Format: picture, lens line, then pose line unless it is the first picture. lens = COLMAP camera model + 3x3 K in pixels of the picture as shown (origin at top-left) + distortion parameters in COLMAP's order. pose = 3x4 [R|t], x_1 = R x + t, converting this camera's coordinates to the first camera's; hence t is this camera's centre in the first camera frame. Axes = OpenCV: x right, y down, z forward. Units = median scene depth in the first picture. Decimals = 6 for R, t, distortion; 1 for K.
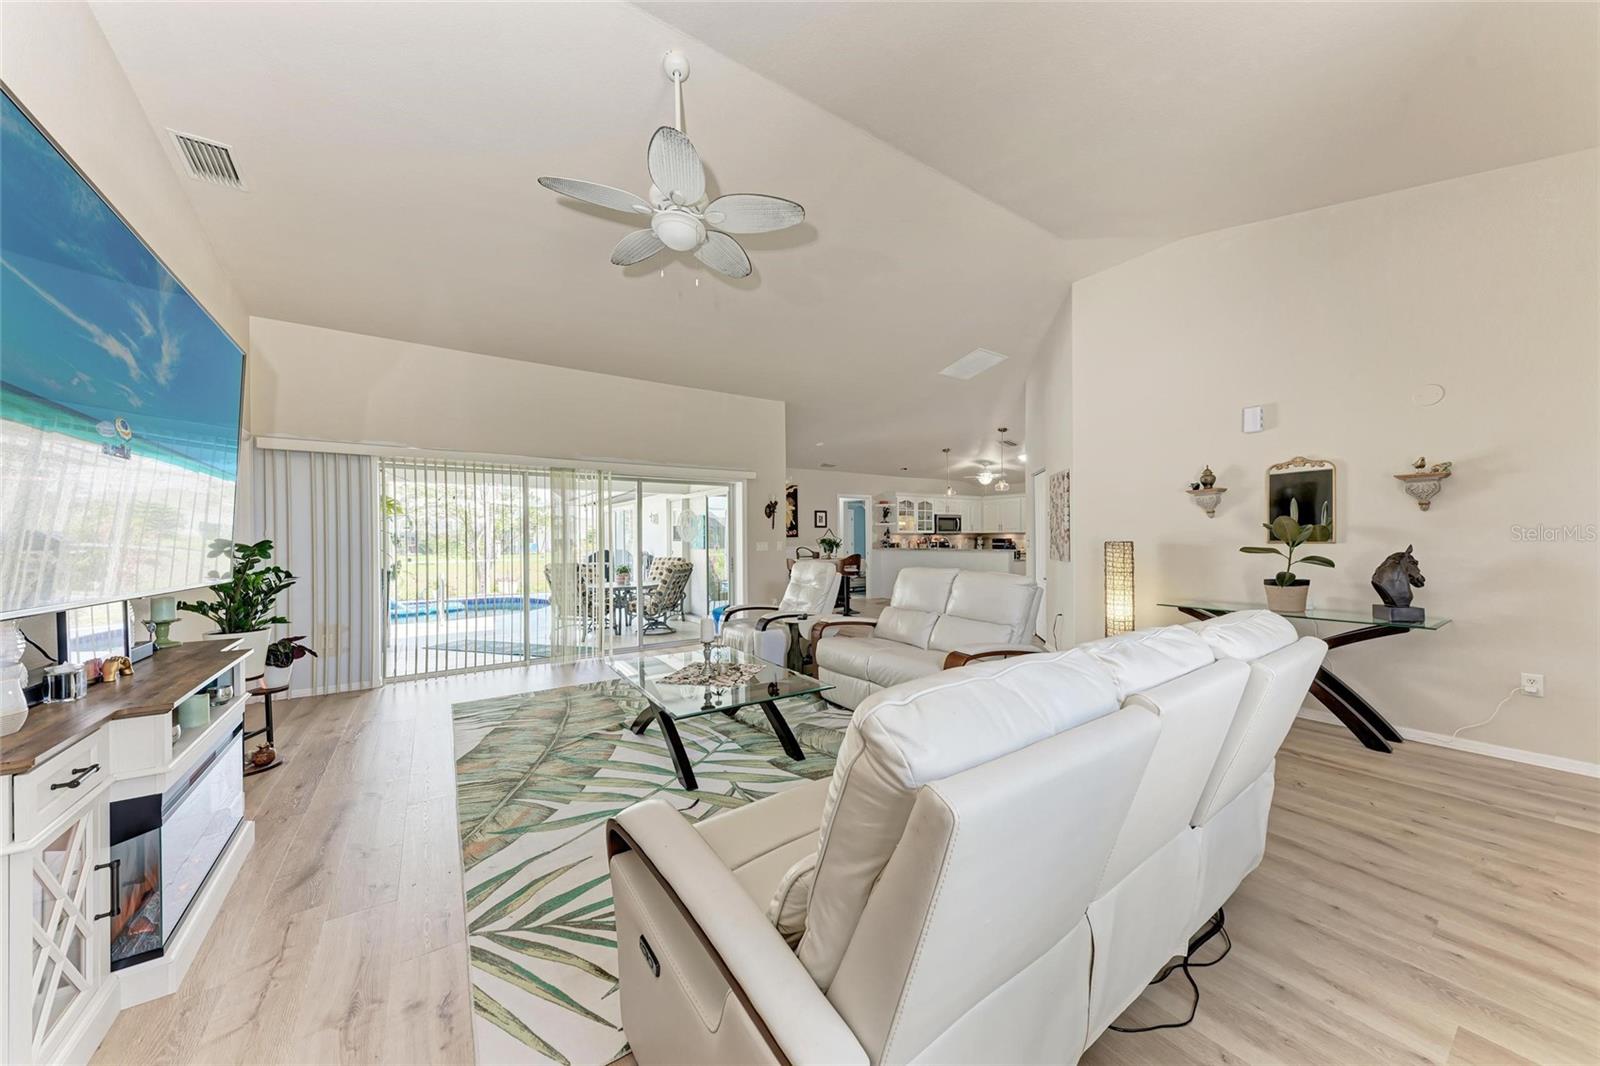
lens RADIAL K [[550.6, 0, 813.8], [0, 550.6, 545.3], [0, 0, 1]] dist [0.006958, -0.000514]
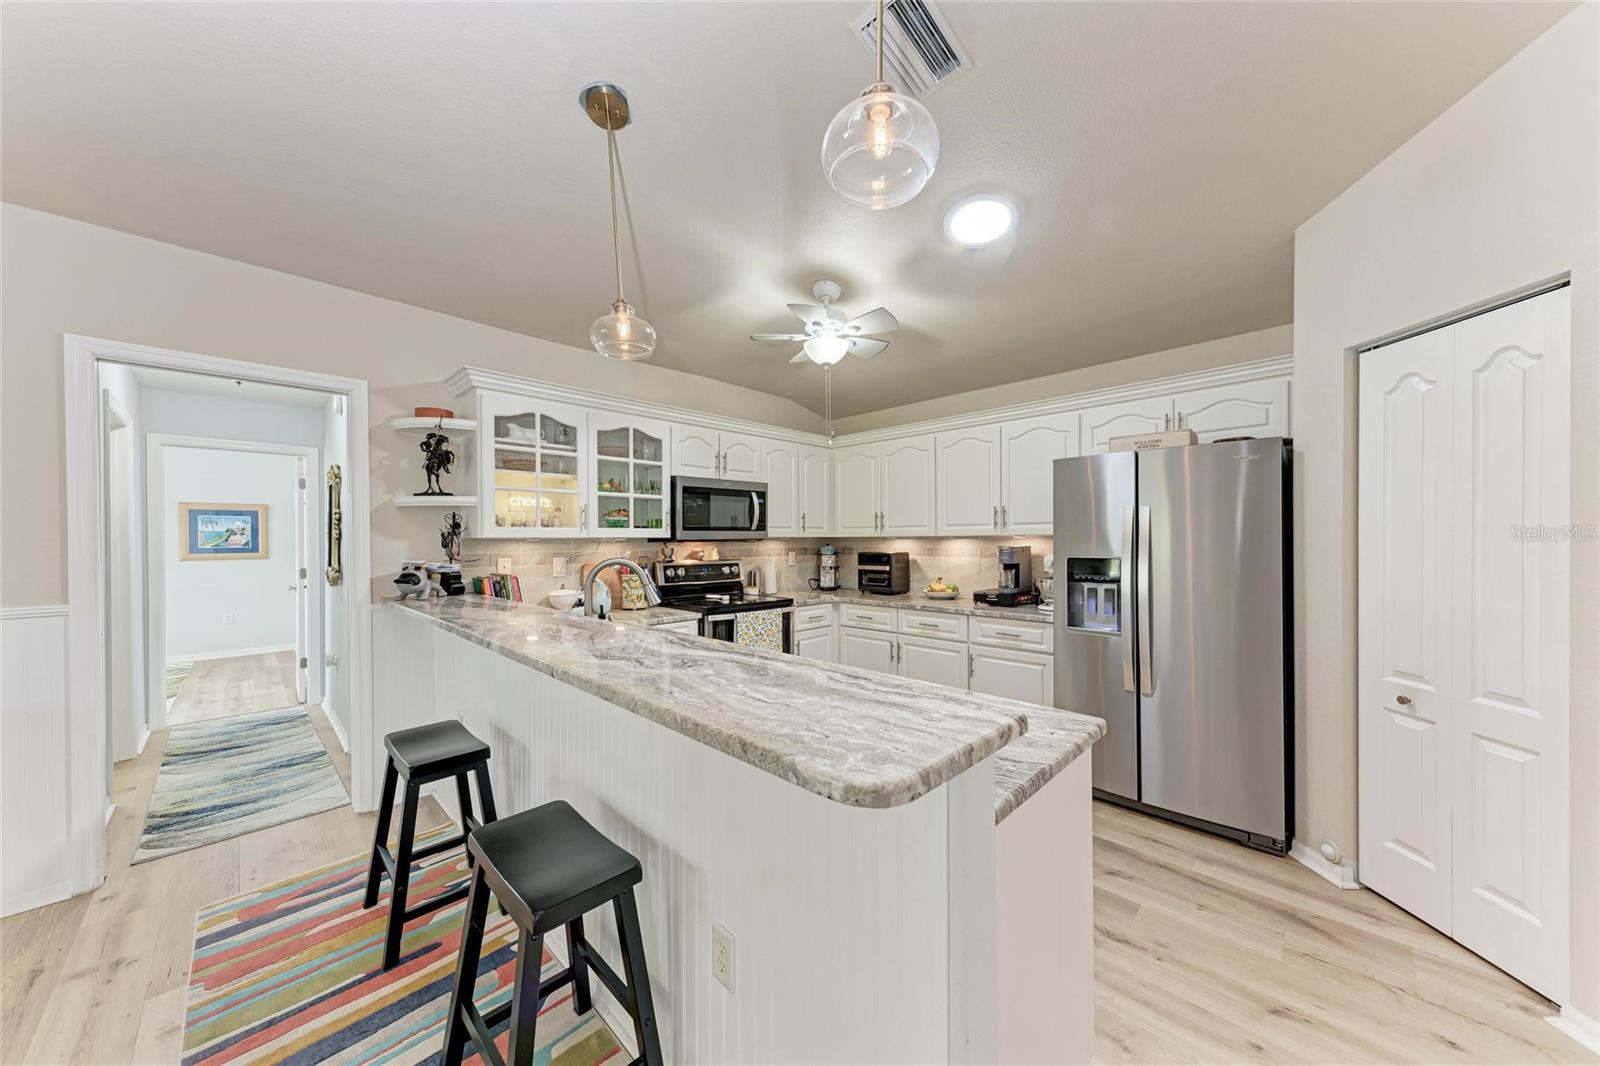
lens RADIAL K [[550.6, 0, 811.1], [0, 550.6, 543.8], [0, 0, 1]] dist [0.006958, -0.000514]
pose [[0.979986, -0.000046, 0.199068, 0.241330], [0.000818, 0.999992, -0.003793, -0.017927], [-0.199066, 0.003880, 0.979978, 0.709991]]
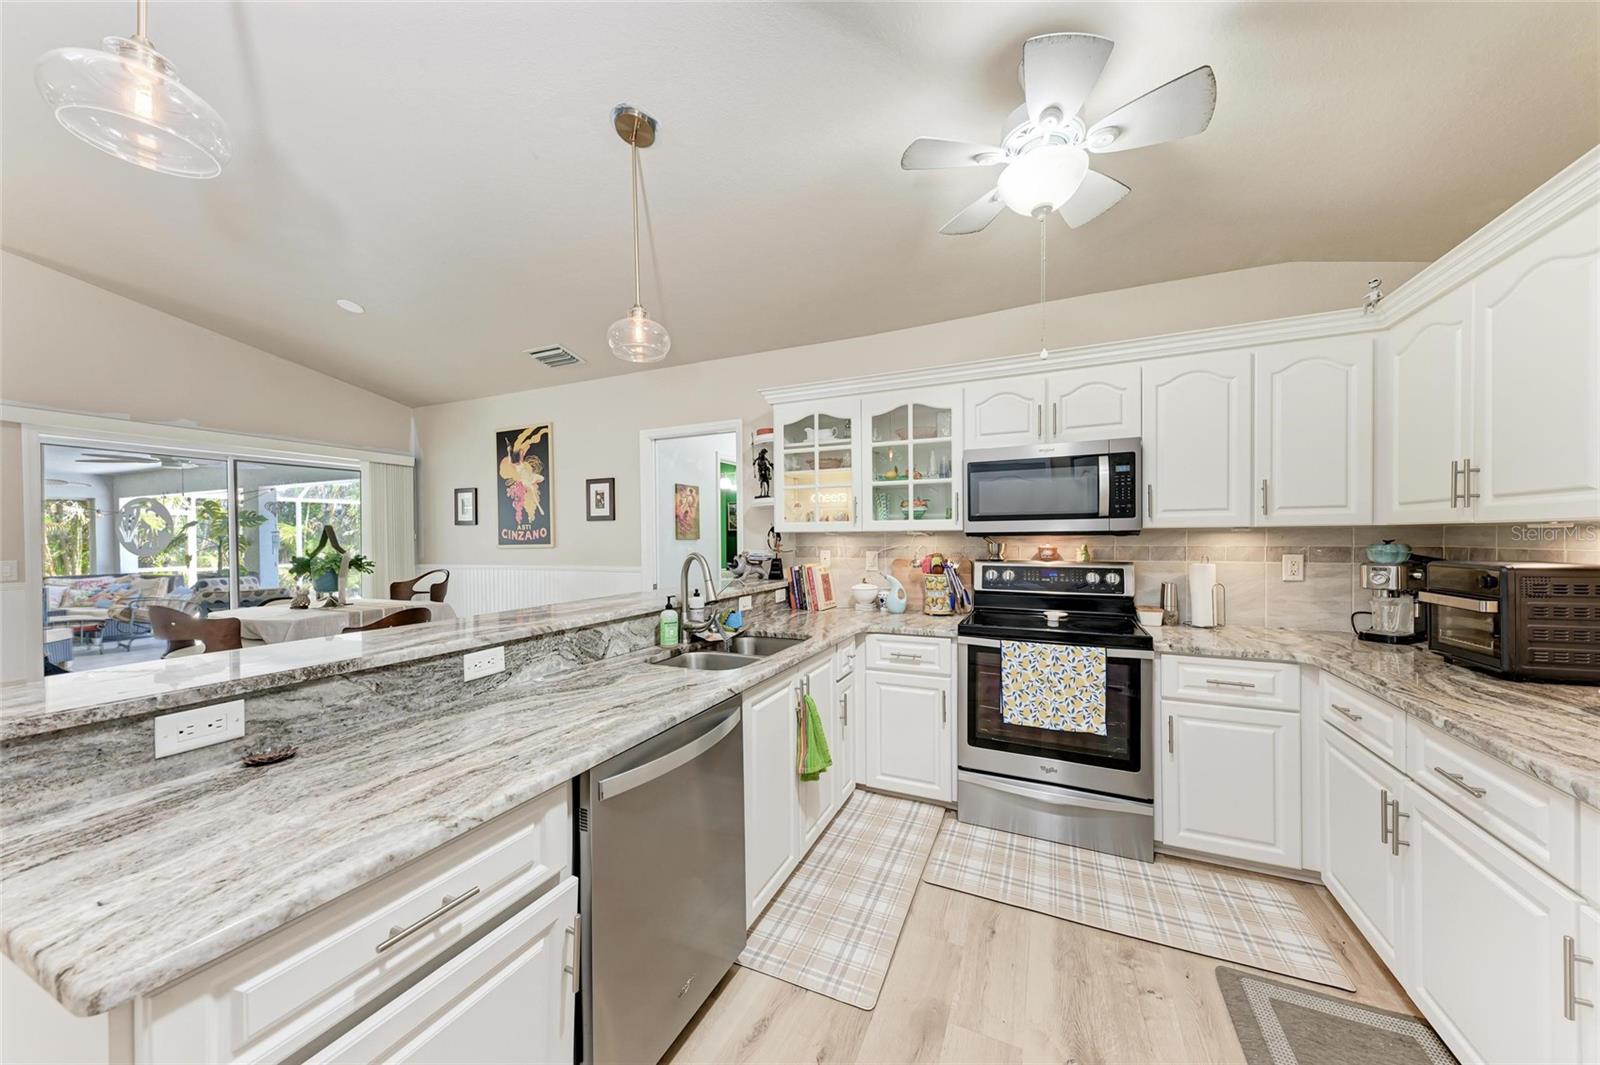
lens RADIAL K [[550.6, 0, 800.7], [0, 550.6, 544.9], [0, 0, 1]] dist [0.006958, -0.000514]
pose [[0.511496, 0.017168, -0.859114, 0.399456], [-0.005411, 0.999845, 0.016759, -0.019933], [0.859268, -0.003924, 0.511510, 0.842764]]
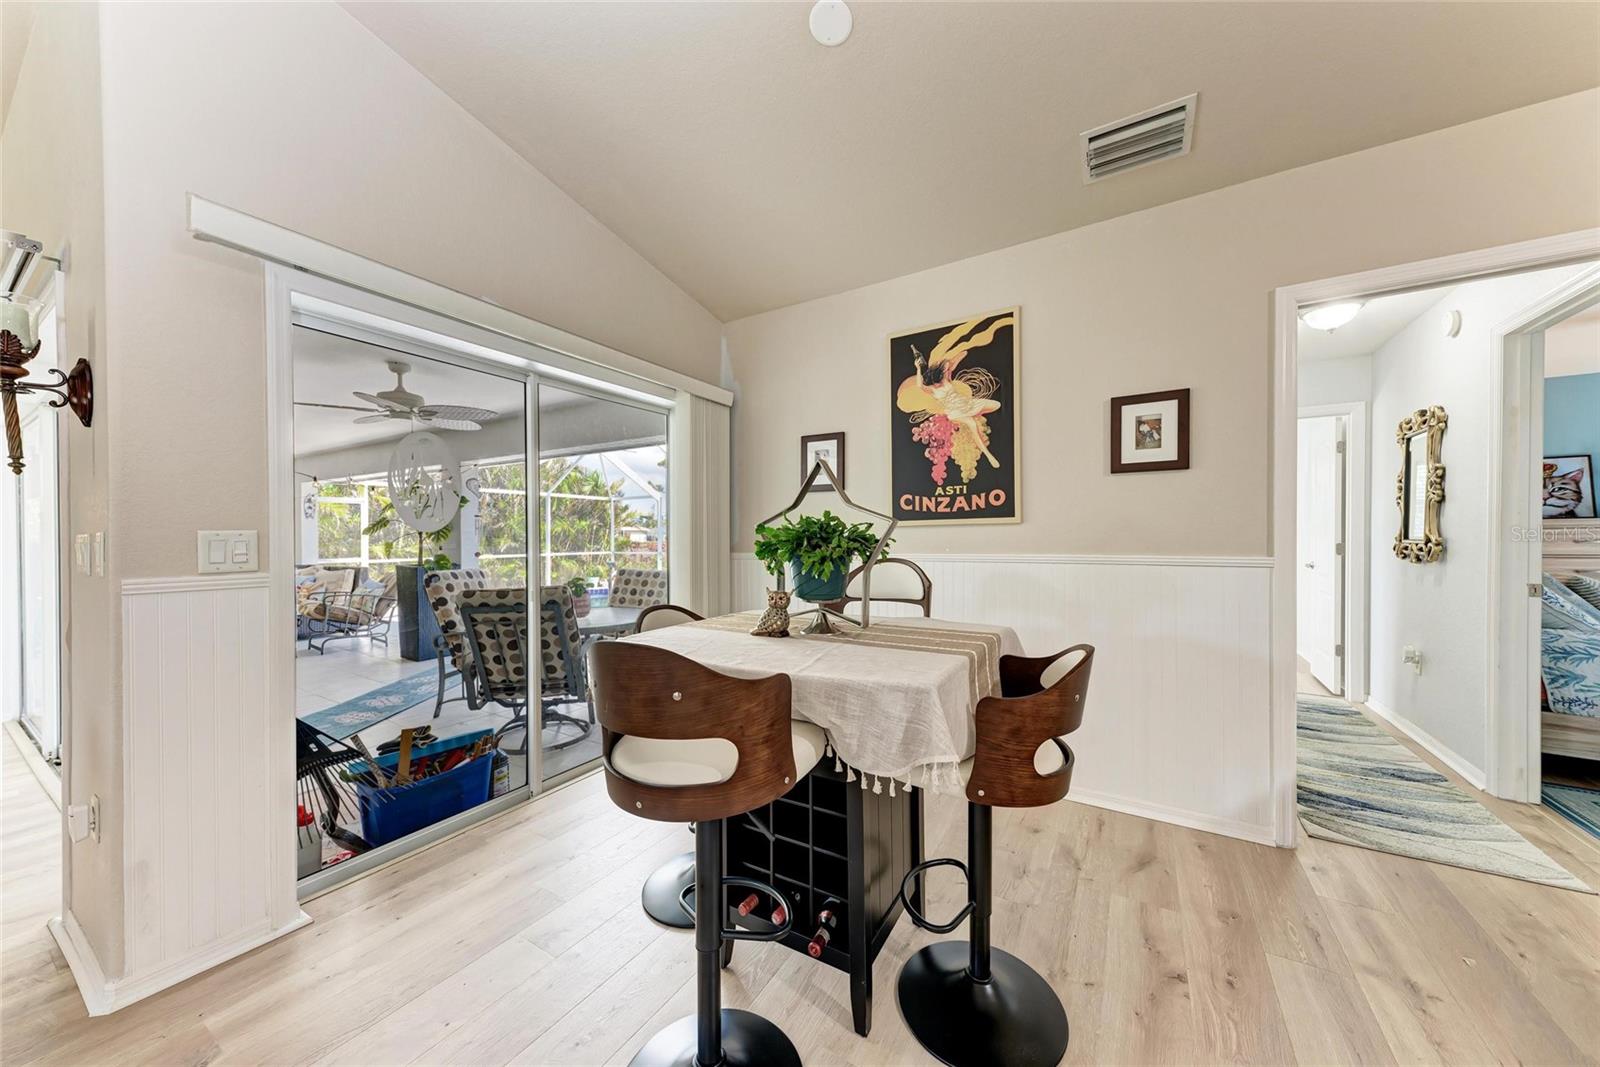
lens RADIAL K [[550.6, 0, 800.5], [0, 550.6, 538.5], [0, 0, 1]] dist [0.006958, -0.000514]
pose [[0.398462, 0.011309, -0.917115, 0.146366], [-0.006351, 0.999934, 0.009570, -0.005845], [0.917163, 0.002011, 0.398507, 0.719951]]
